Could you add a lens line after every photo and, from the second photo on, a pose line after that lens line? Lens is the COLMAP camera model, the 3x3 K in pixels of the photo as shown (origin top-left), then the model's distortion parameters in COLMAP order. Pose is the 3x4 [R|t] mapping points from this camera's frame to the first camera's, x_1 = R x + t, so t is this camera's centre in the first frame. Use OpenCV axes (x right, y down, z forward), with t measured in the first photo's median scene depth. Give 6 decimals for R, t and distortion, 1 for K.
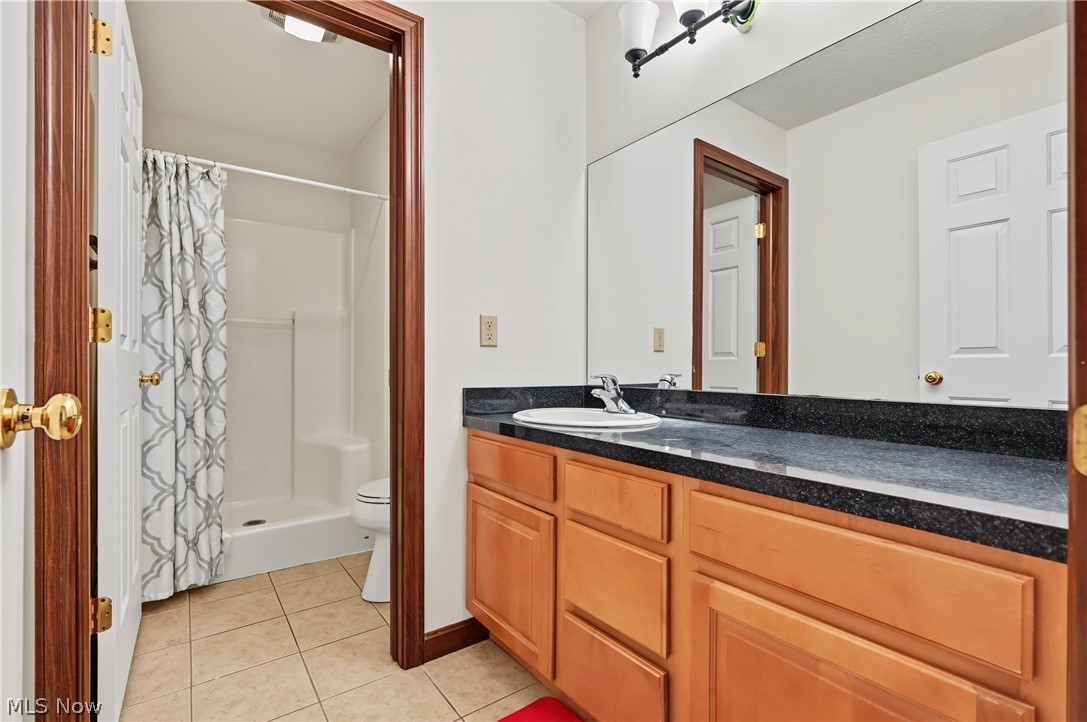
lens RADIAL K [[505.9, 0, 543.5], [0, 505.9, 361.0], [0, 0, 1]] dist [-0.002565, -0.000369]
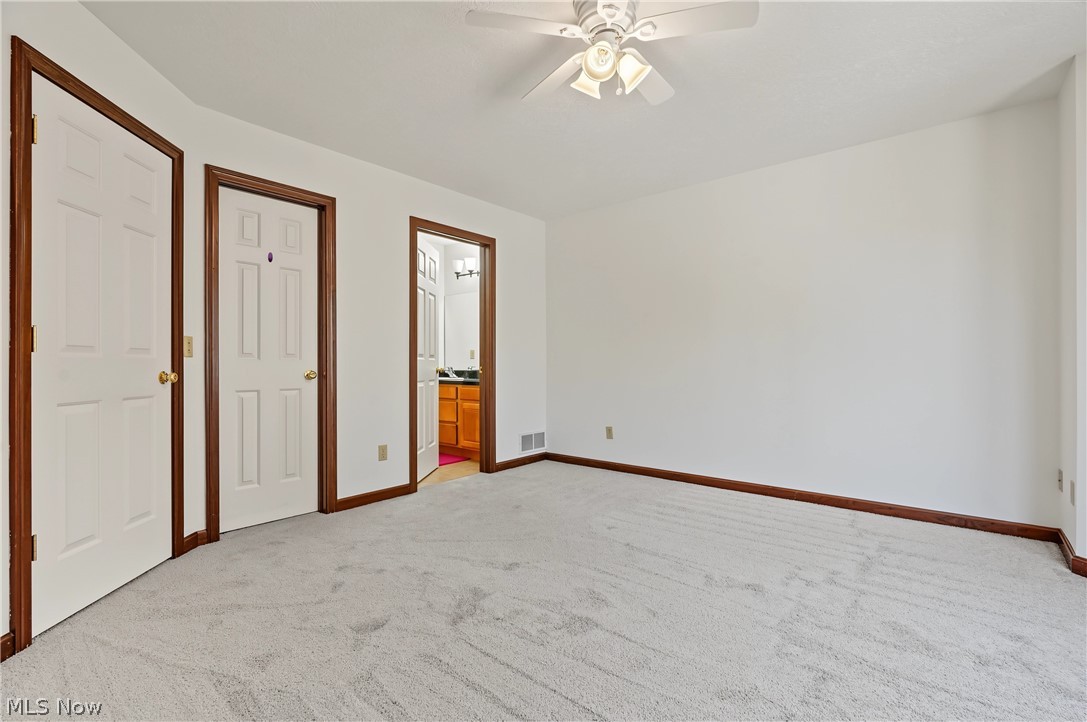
lens RADIAL K [[505.9, 0, 543.5], [0, 505.9, 361.0], [0, 0, 1]] dist [-0.002565, -0.000369]
pose [[0.970527, 0.003294, 0.240972, -0.087283], [-0.002696, 0.999992, -0.002813, 0.000502], [-0.240979, 0.002081, 0.970528, -2.798078]]
